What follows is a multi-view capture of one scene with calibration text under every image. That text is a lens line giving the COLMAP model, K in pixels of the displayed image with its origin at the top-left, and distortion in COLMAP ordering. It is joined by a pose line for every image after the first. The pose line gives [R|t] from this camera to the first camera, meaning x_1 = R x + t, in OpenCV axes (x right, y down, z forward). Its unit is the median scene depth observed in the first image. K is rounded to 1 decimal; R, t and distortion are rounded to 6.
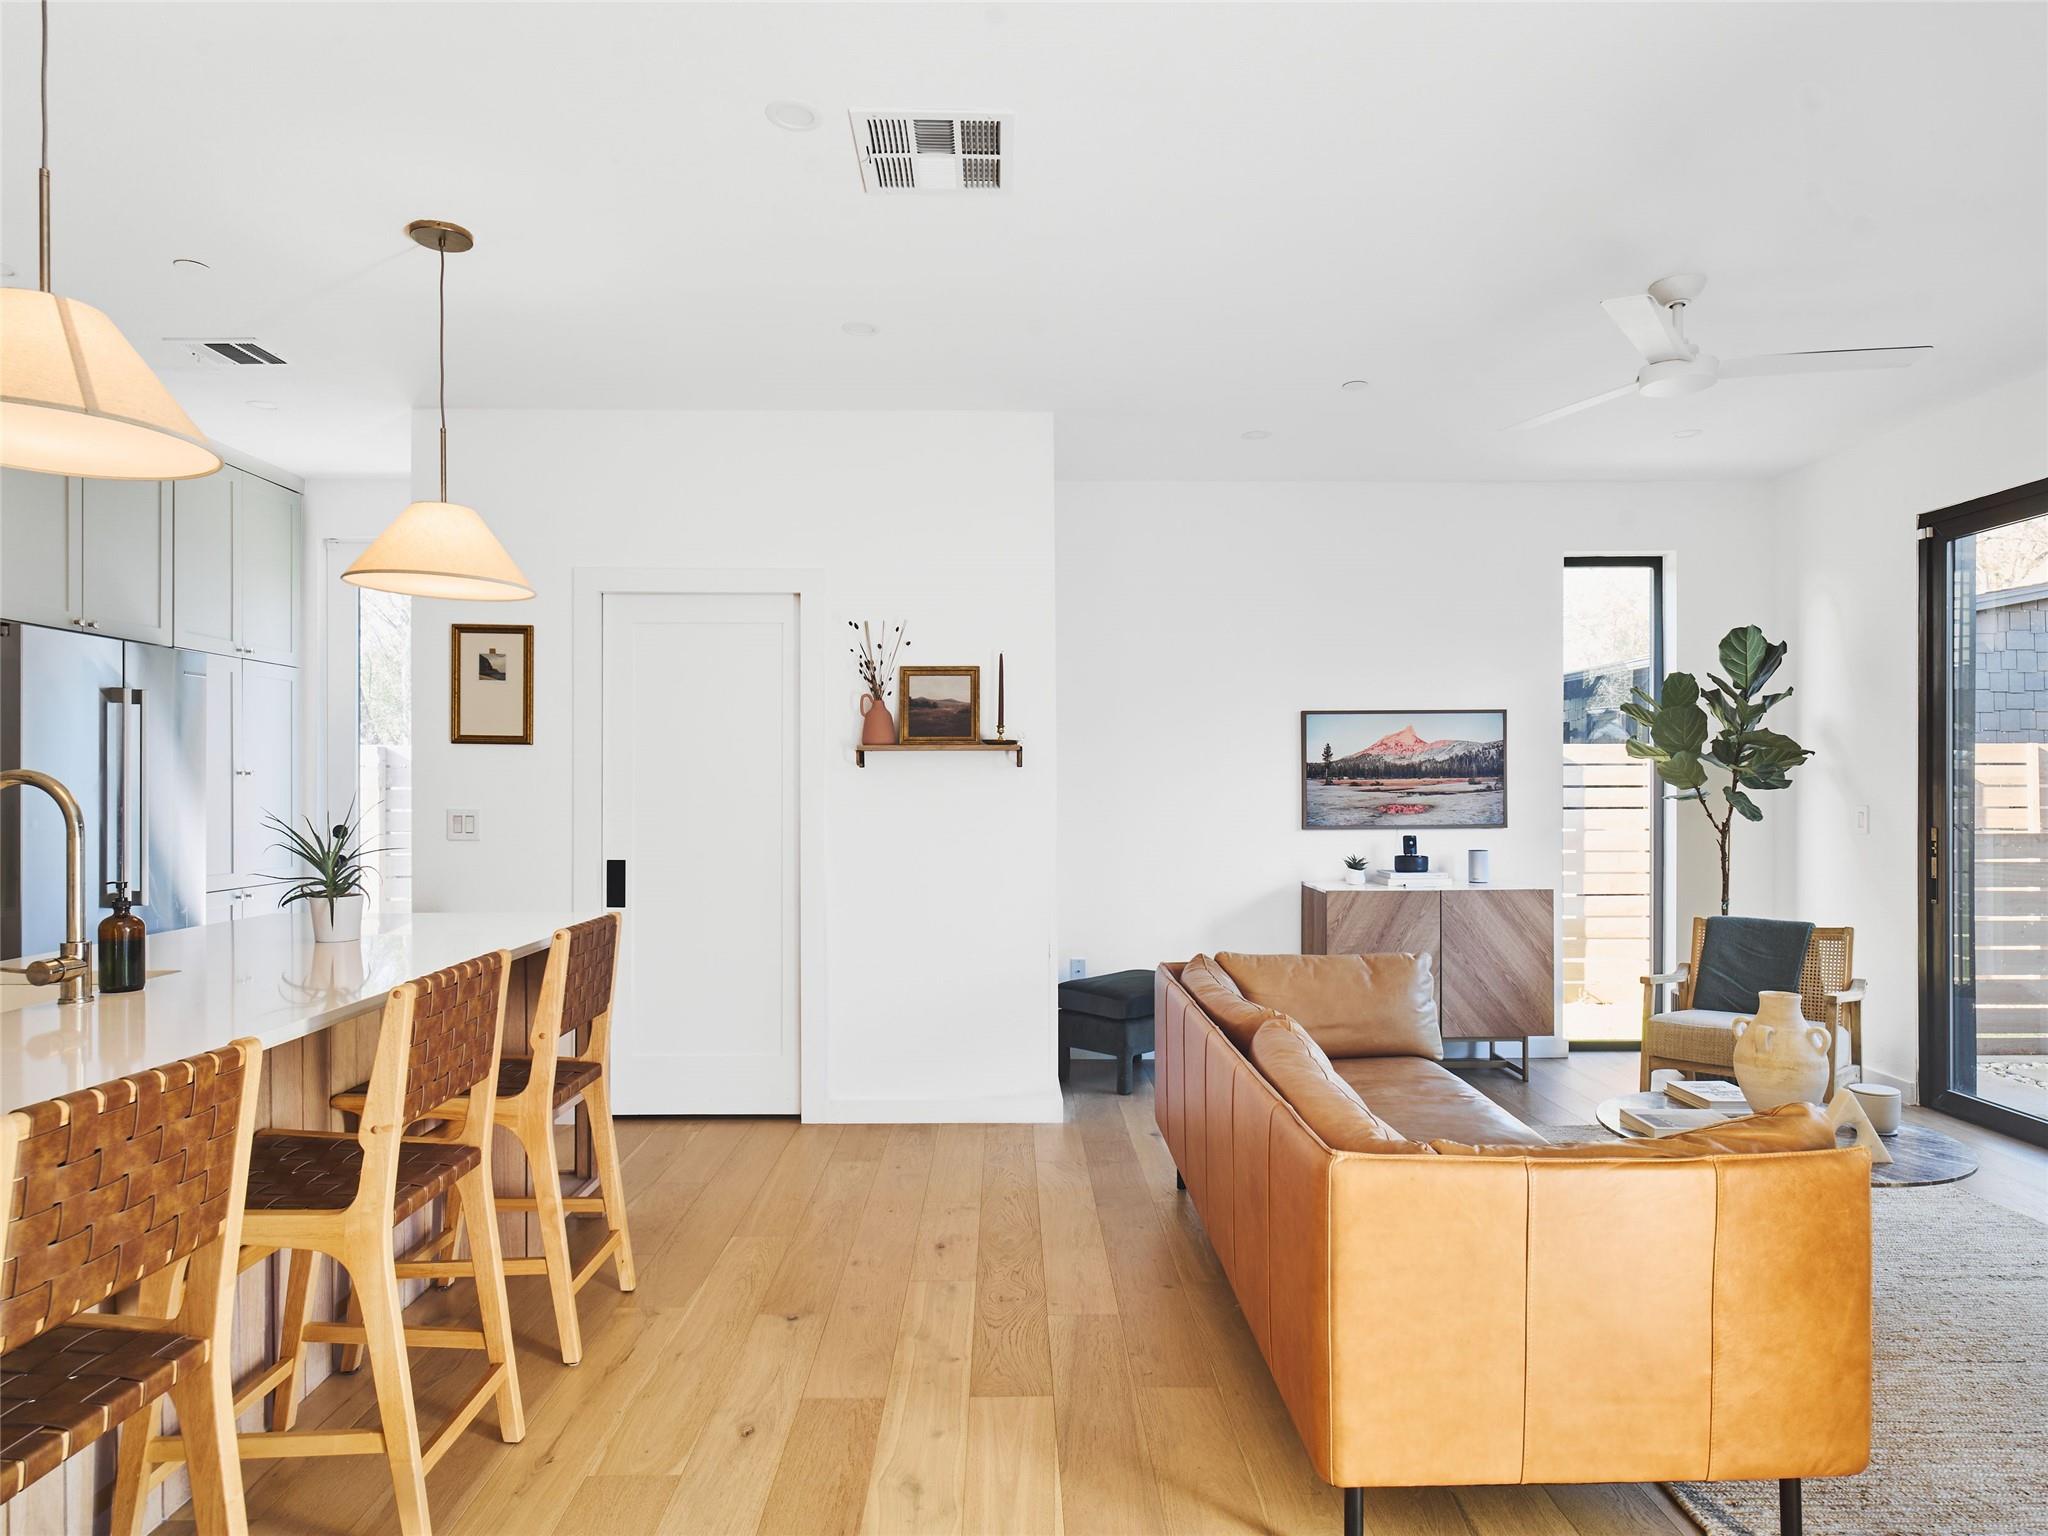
lens RADIAL K [[1214.2, 0, 1022.9], [0, 1214.2, 791.8], [0, 0, 1]] dist [0.000171, -0.004144]
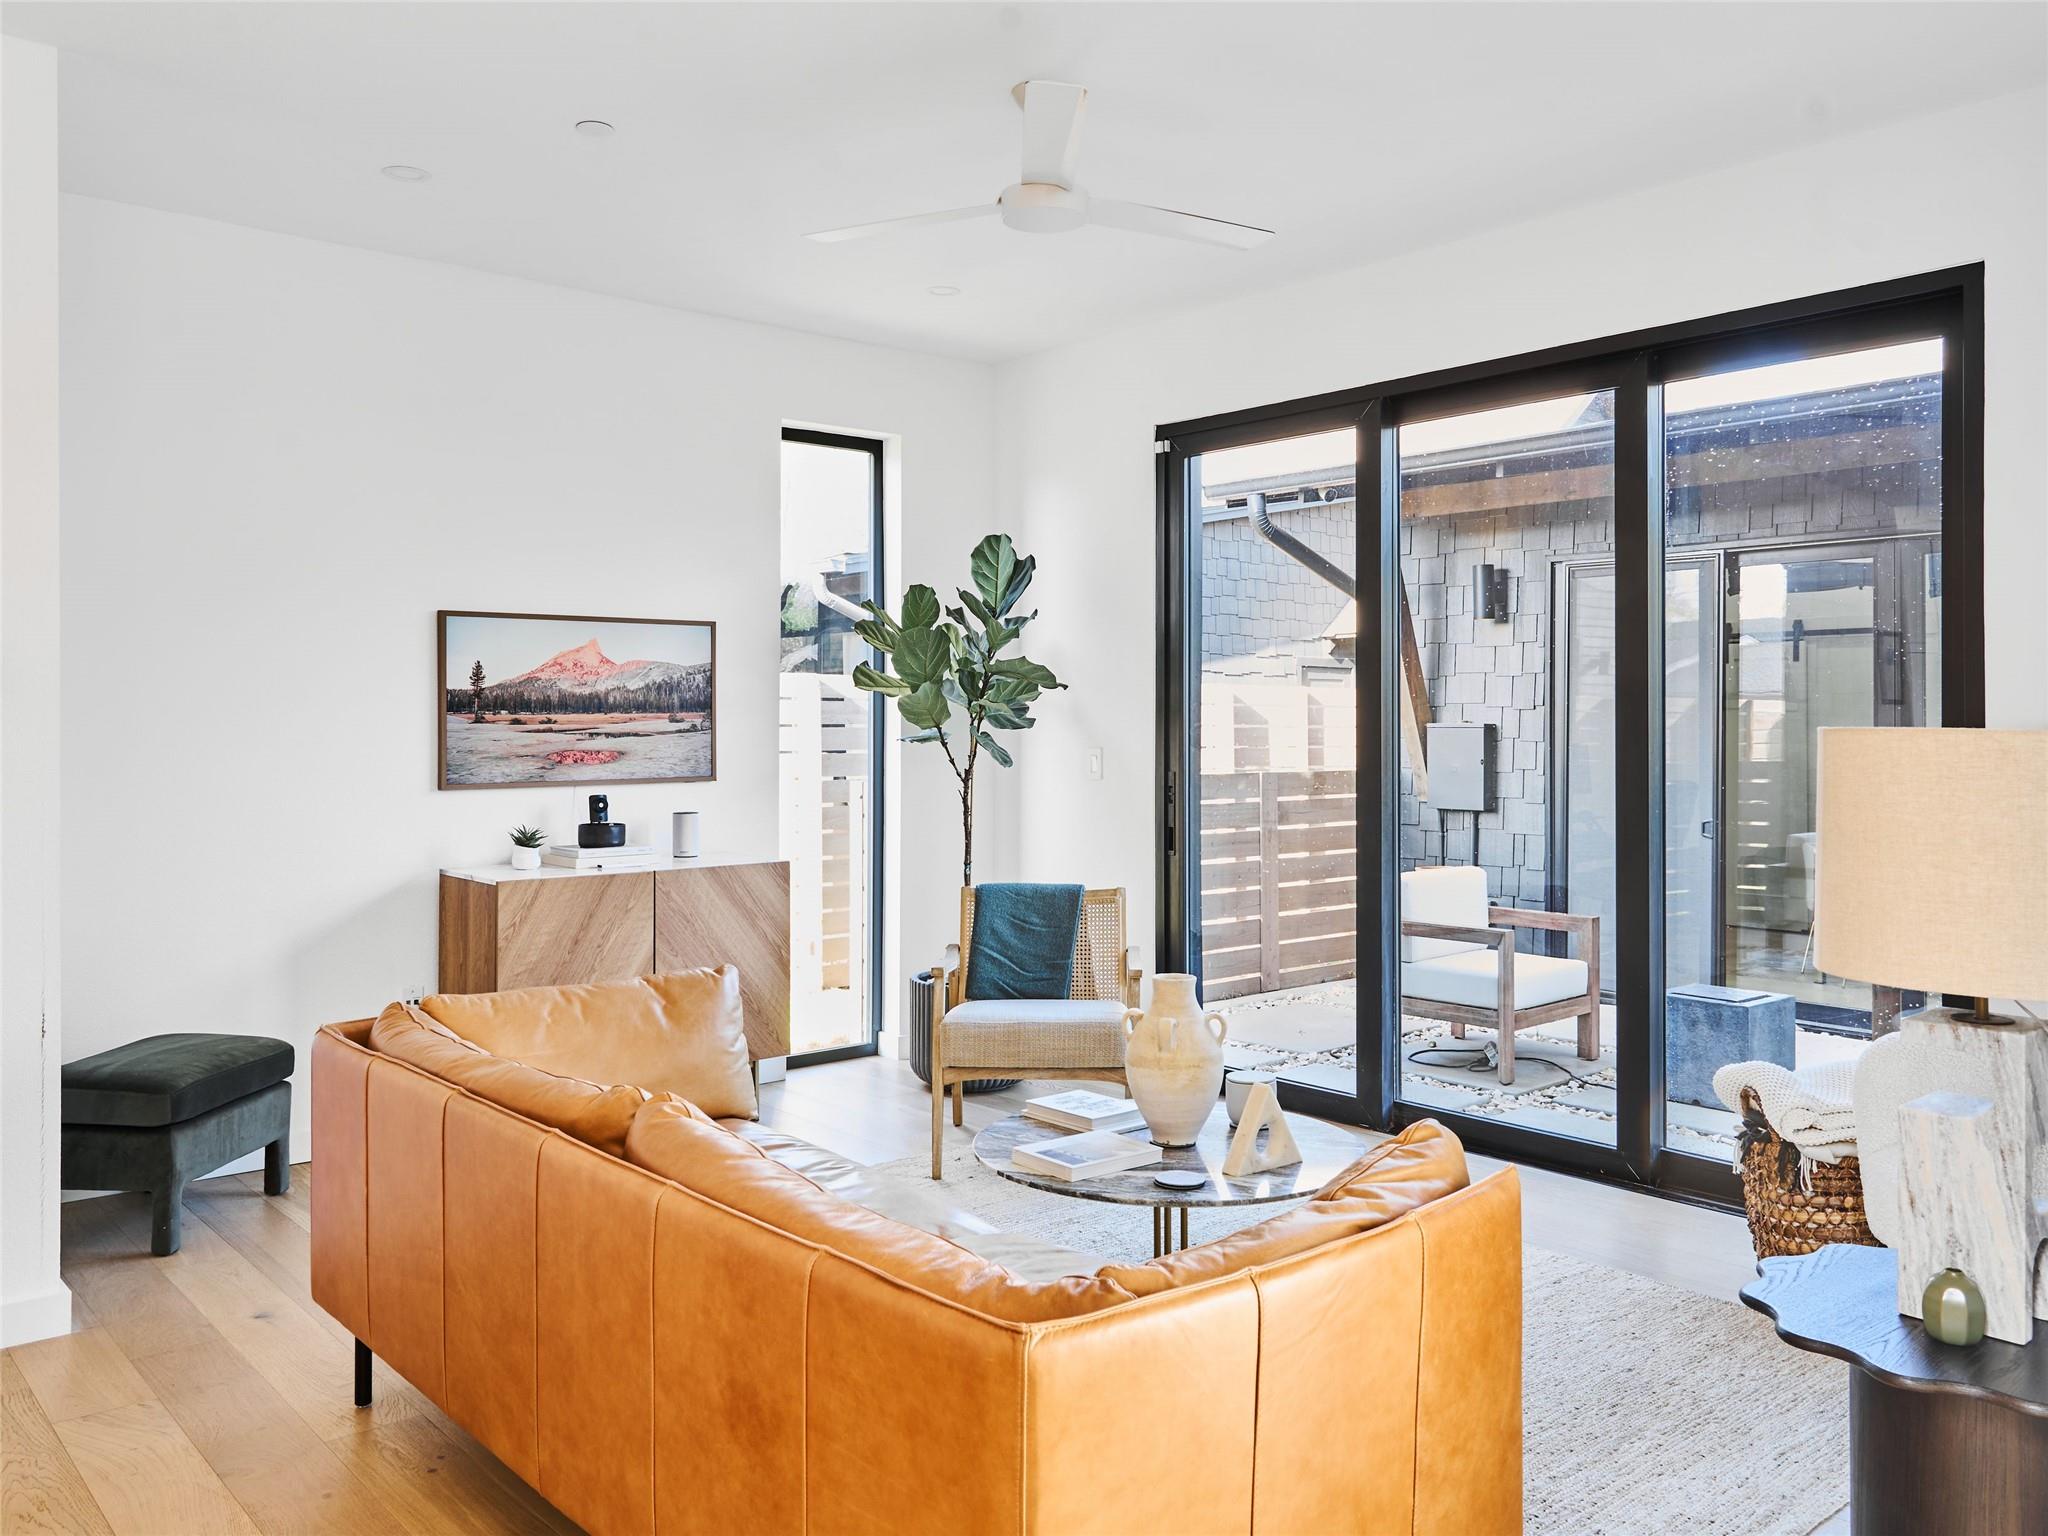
lens RADIAL K [[1601.1, 0, 1030.4], [0, 1601.1, 712.4], [0, 0, 1]] dist [0.011470, -0.005100]
pose [[0.764464, 0.006367, 0.644636, -0.092094], [0.001557, 0.999930, -0.011722, -0.000471], [-0.644665, 0.009965, 0.764400, 0.135268]]
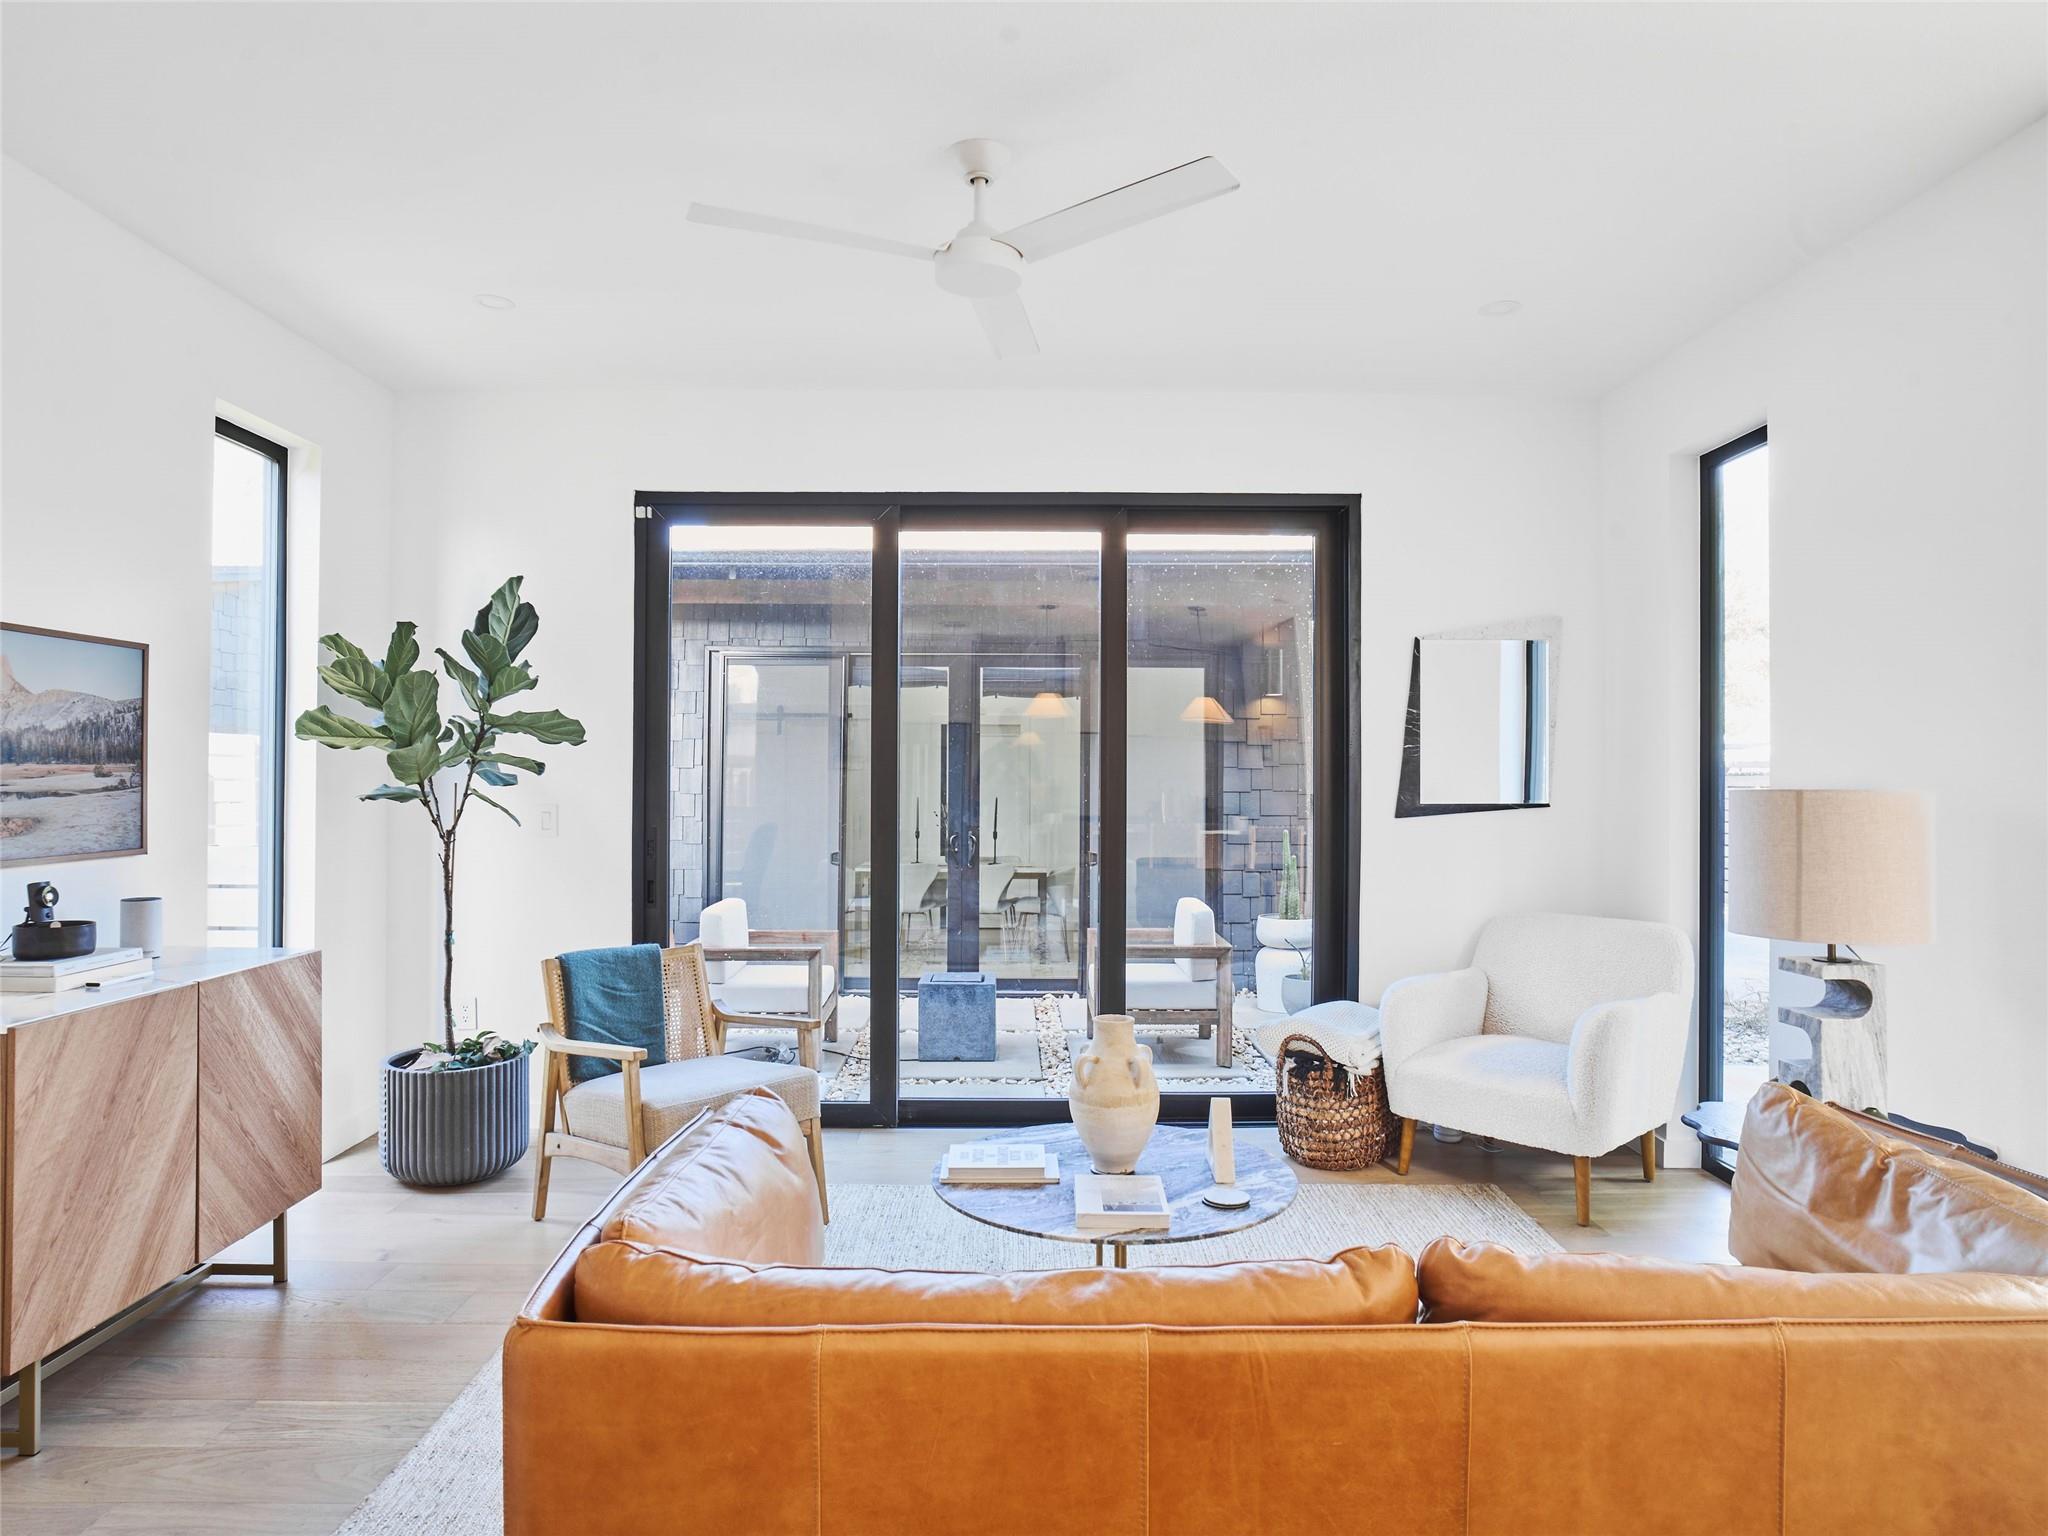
lens RADIAL K [[1200.9, 0, 1024.0], [0, 1200.9, 768.0], [0, 0, 1]] dist [-0.052520, 0.029808]
pose [[0.006311, 0.011859, 0.999910, -0.154895], [0.000086, 0.999930, -0.011860, -0.004087], [-0.999980, 0.000160, 0.006310, 0.630890]]
